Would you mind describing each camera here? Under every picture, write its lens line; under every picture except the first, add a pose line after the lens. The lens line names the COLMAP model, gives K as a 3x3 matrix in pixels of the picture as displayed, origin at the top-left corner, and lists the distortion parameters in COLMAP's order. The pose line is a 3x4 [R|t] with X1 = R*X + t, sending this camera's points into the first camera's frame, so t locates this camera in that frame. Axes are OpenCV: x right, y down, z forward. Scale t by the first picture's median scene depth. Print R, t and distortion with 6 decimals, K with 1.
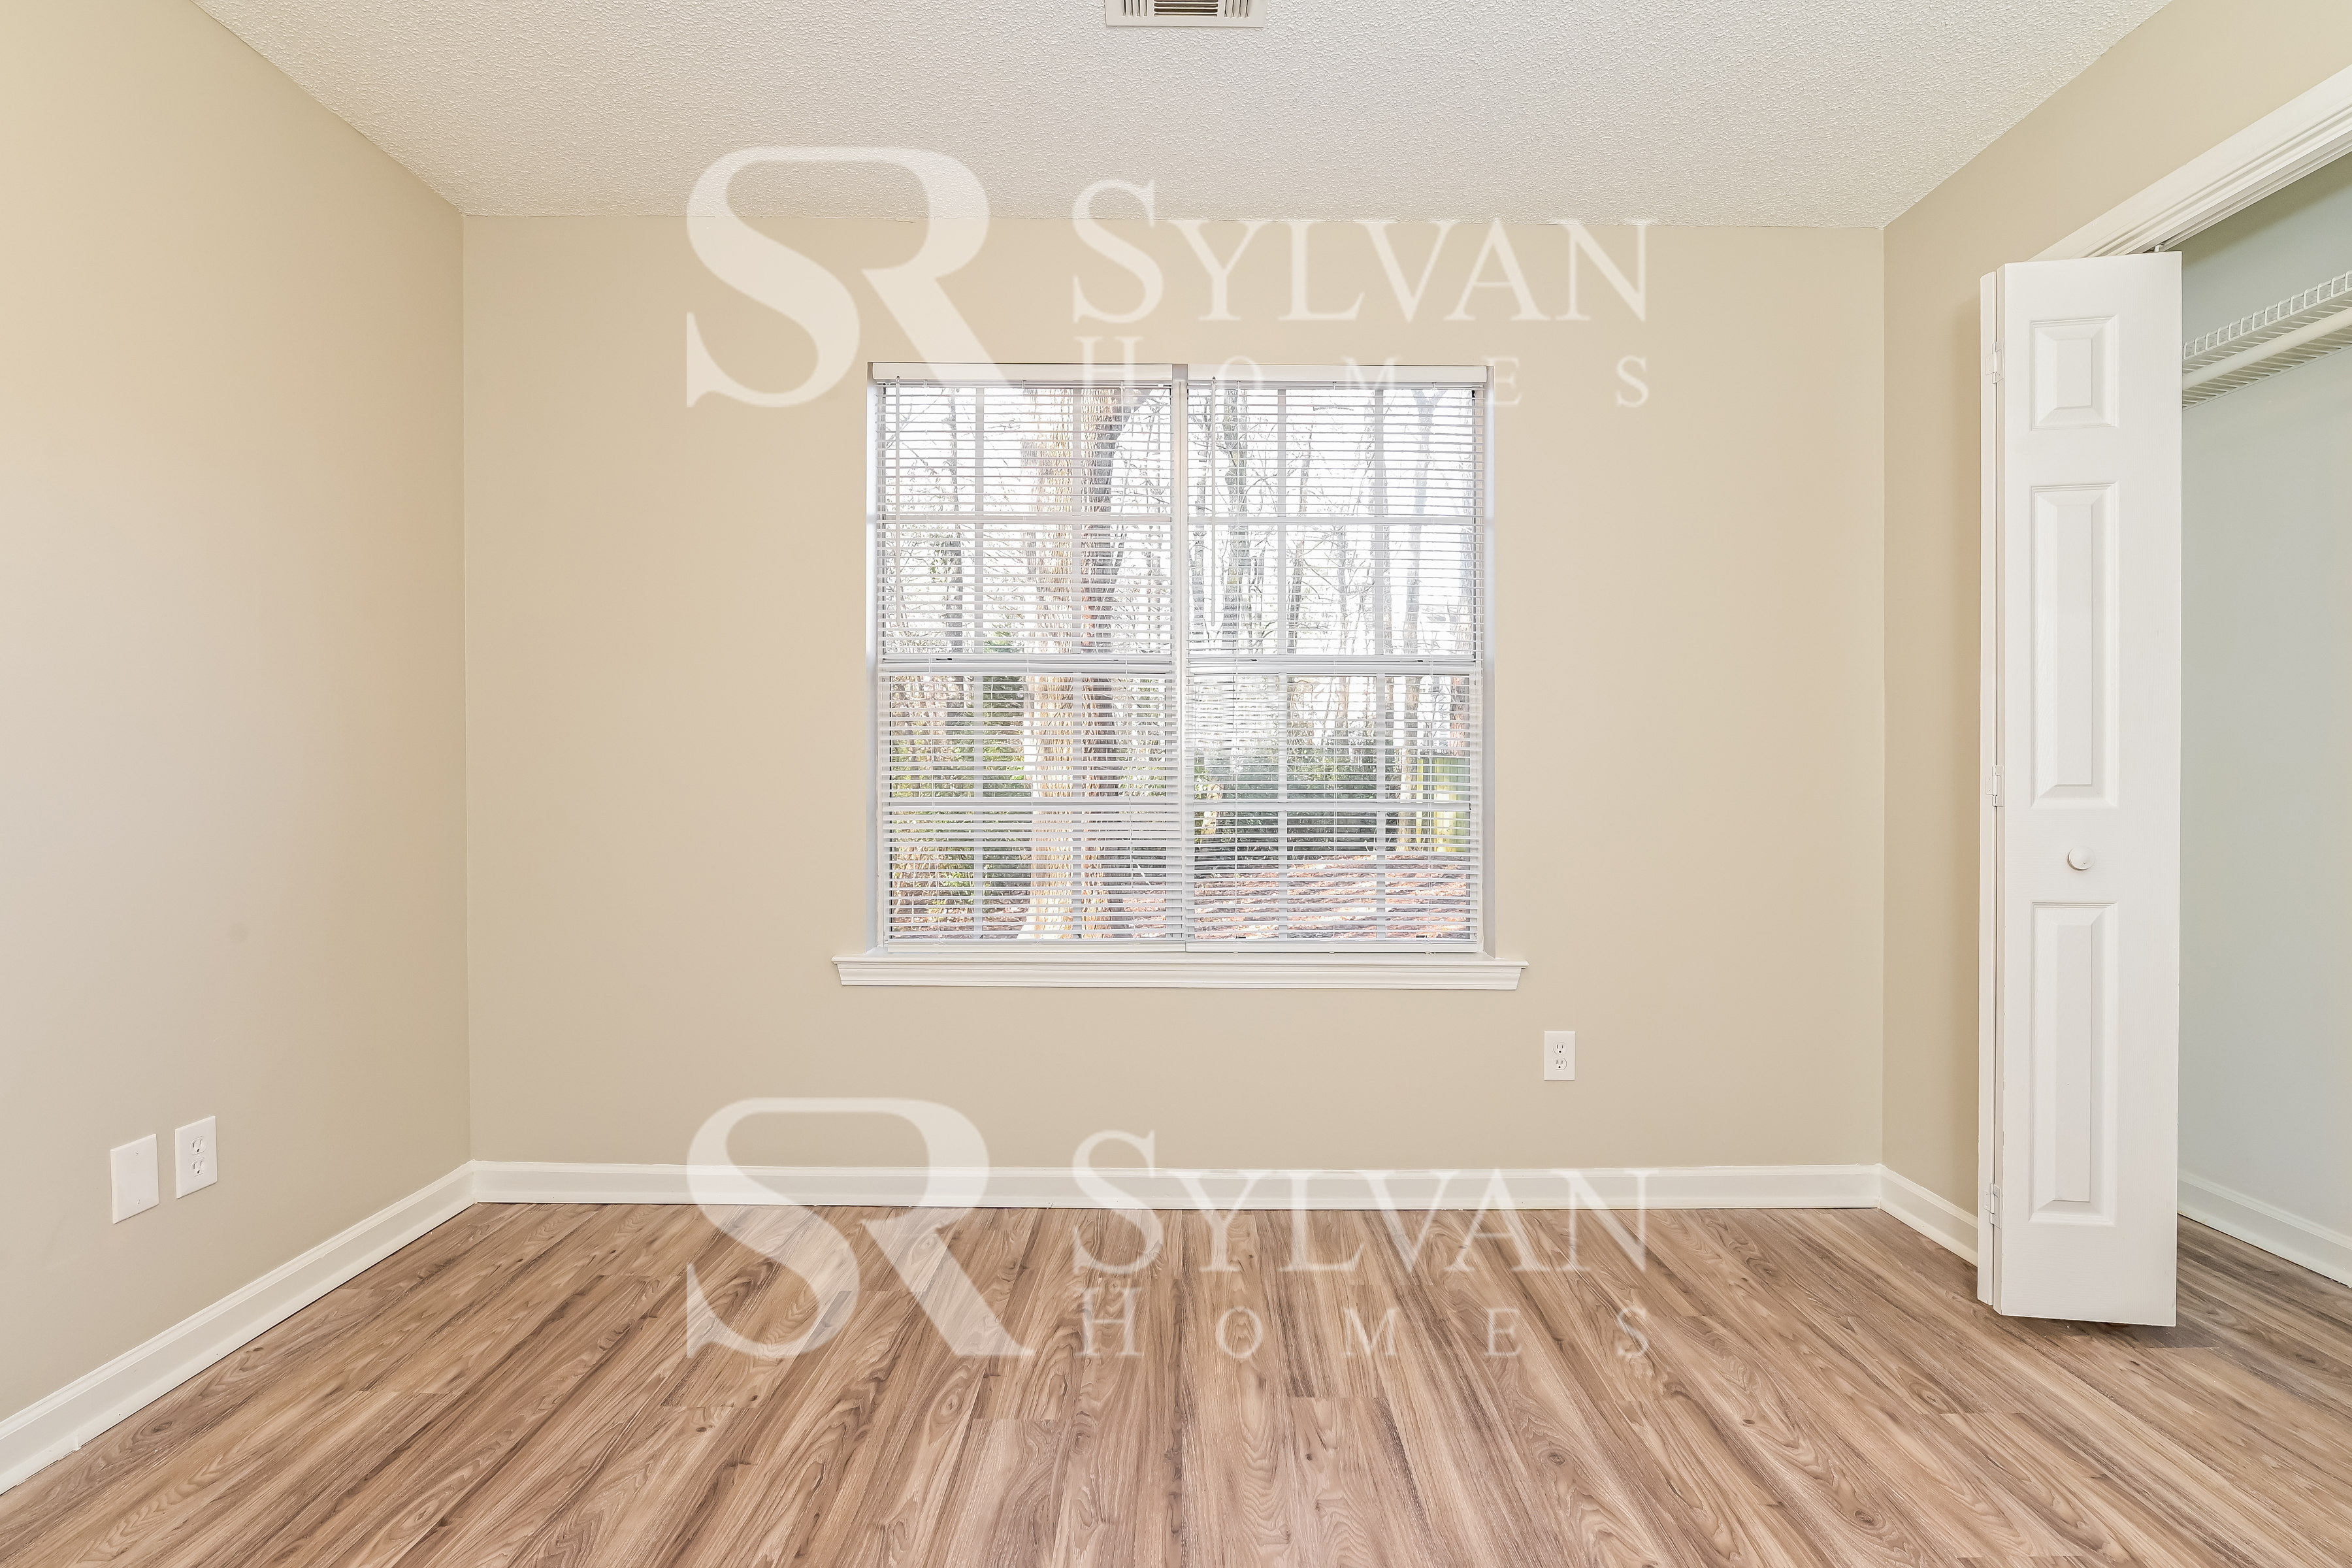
lens RADIAL K [[1089.9, 0, 1176.3], [0, 1089.9, 778.9], [0, 0, 1]] dist [-0.004046, -0.000472]
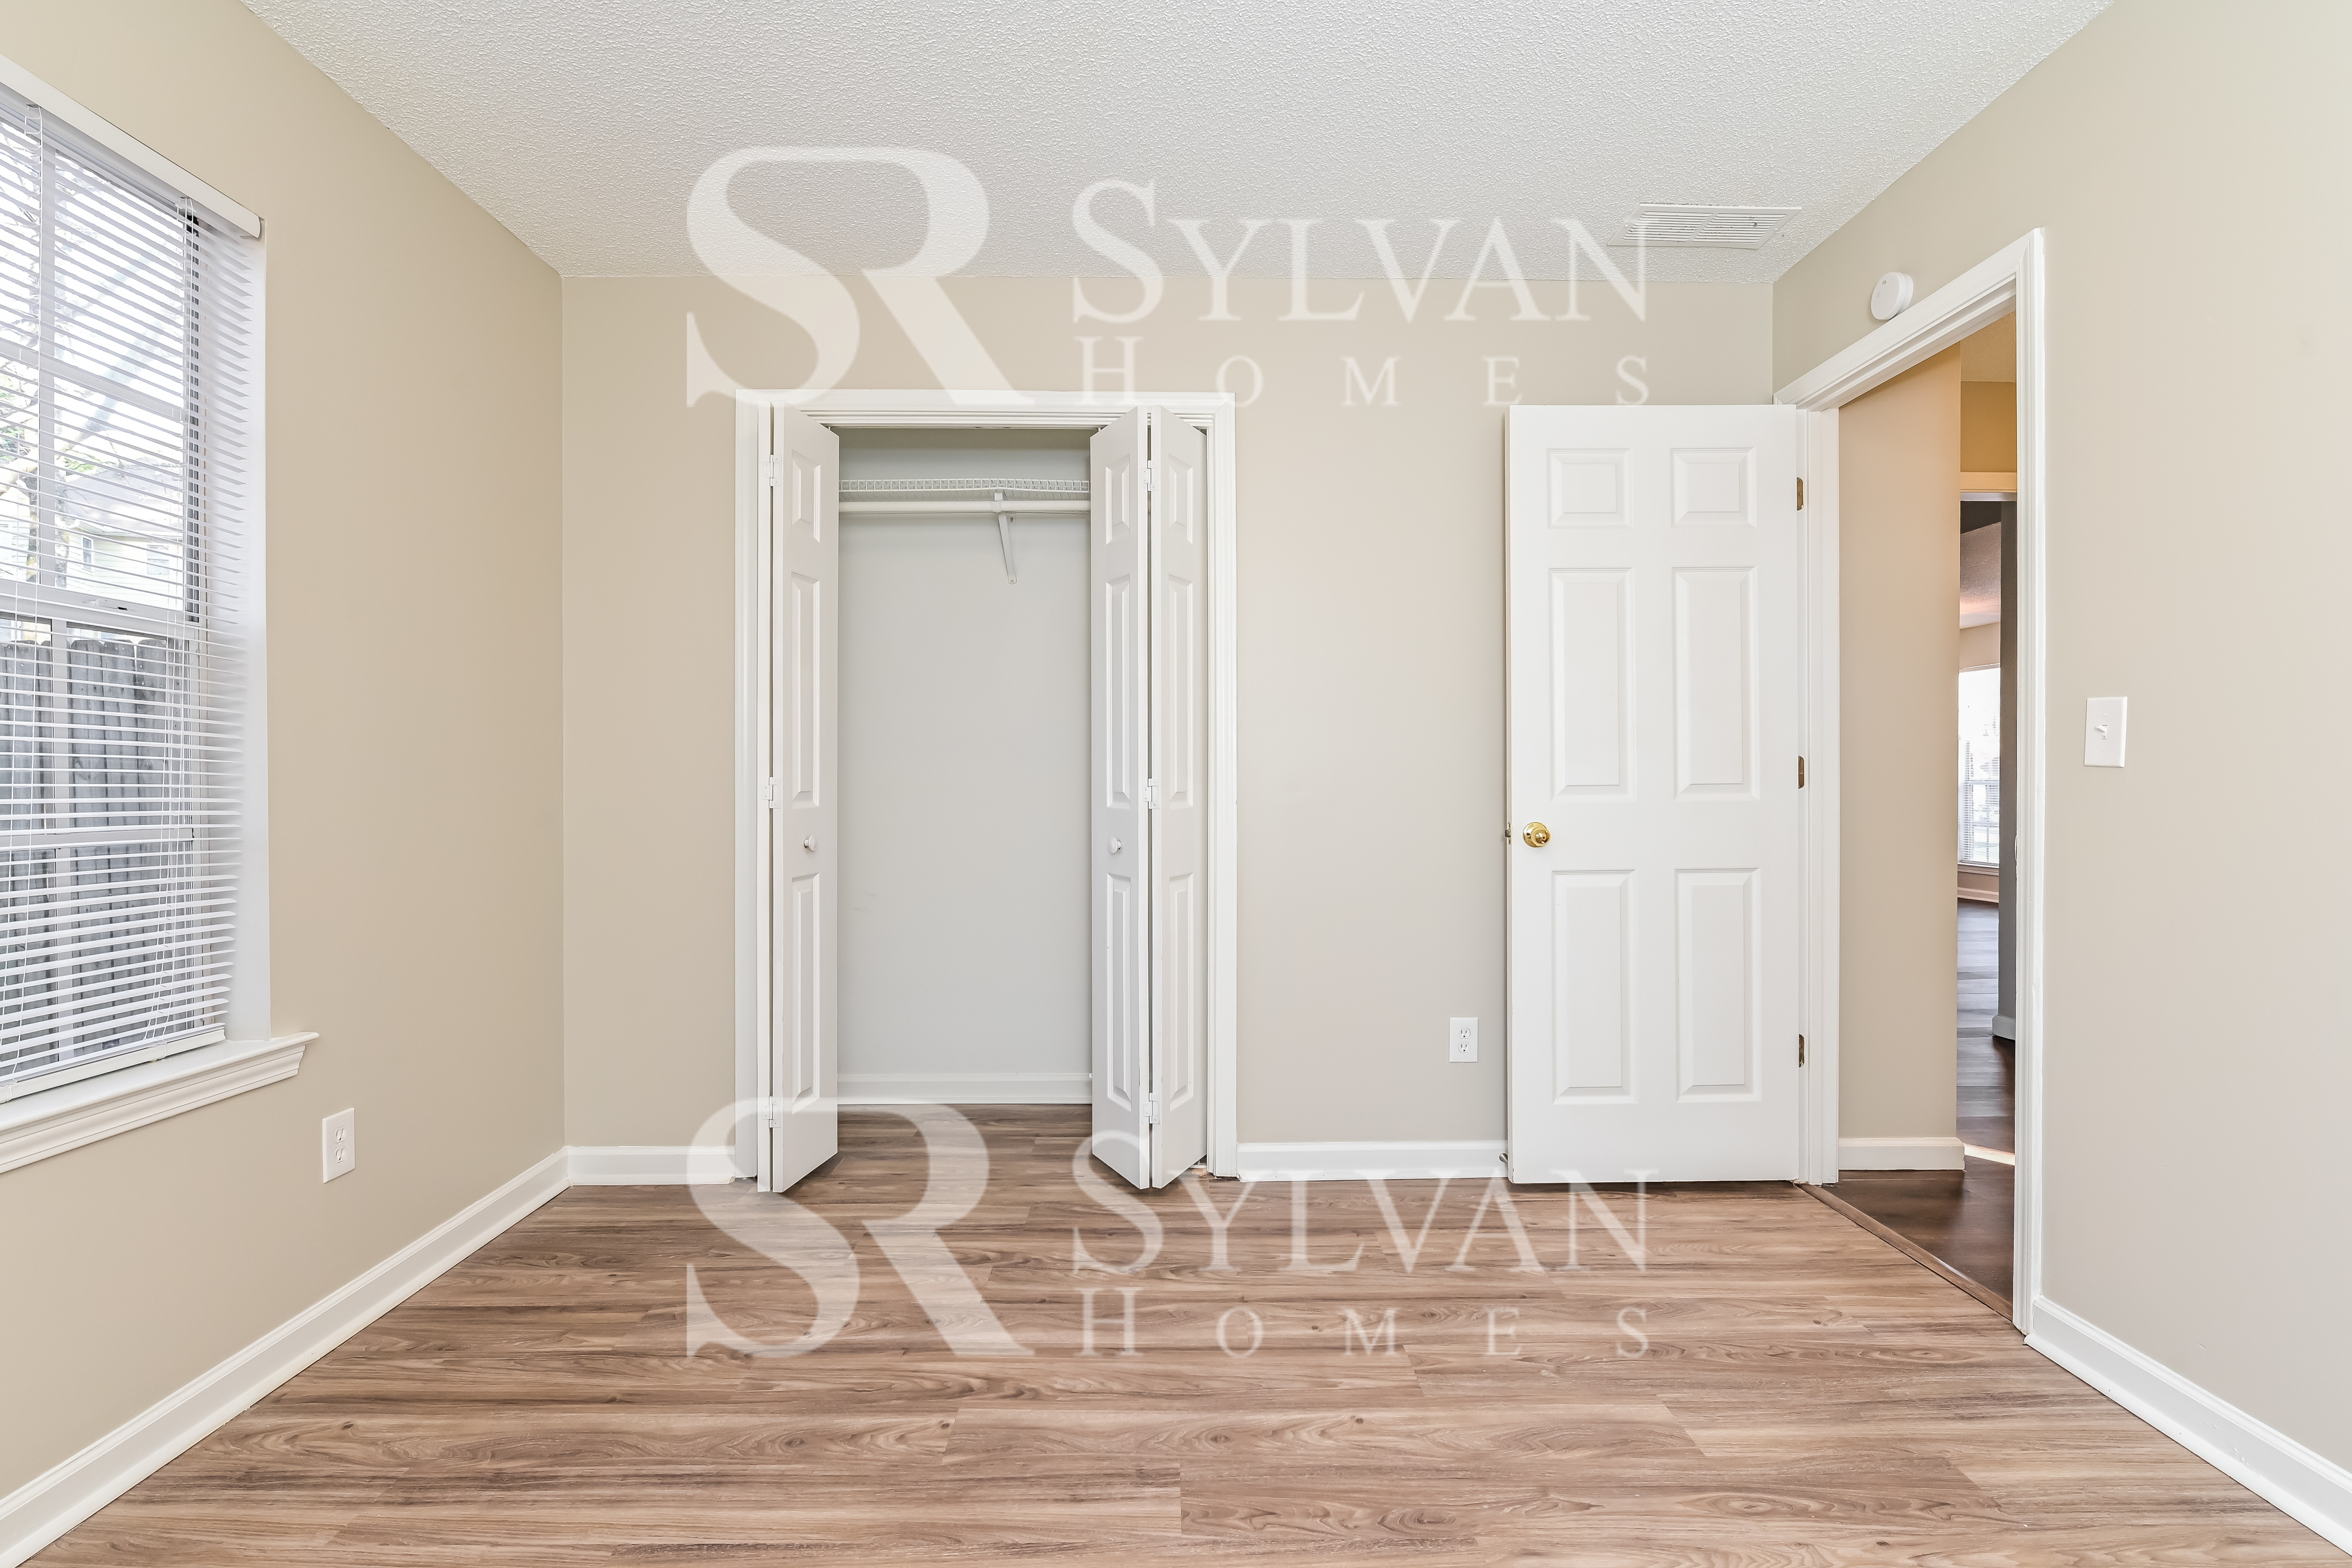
lens RADIAL K [[1089.9, 0, 1172.5], [0, 1089.9, 782.4], [0, 0, 1]] dist [-0.004046, -0.000472]
pose [[-0.004960, -0.001701, 0.999986, -0.570310], [0.008326, 0.999964, 0.001742, -0.004668], [-0.999953, 0.008334, -0.004945, 0.526069]]
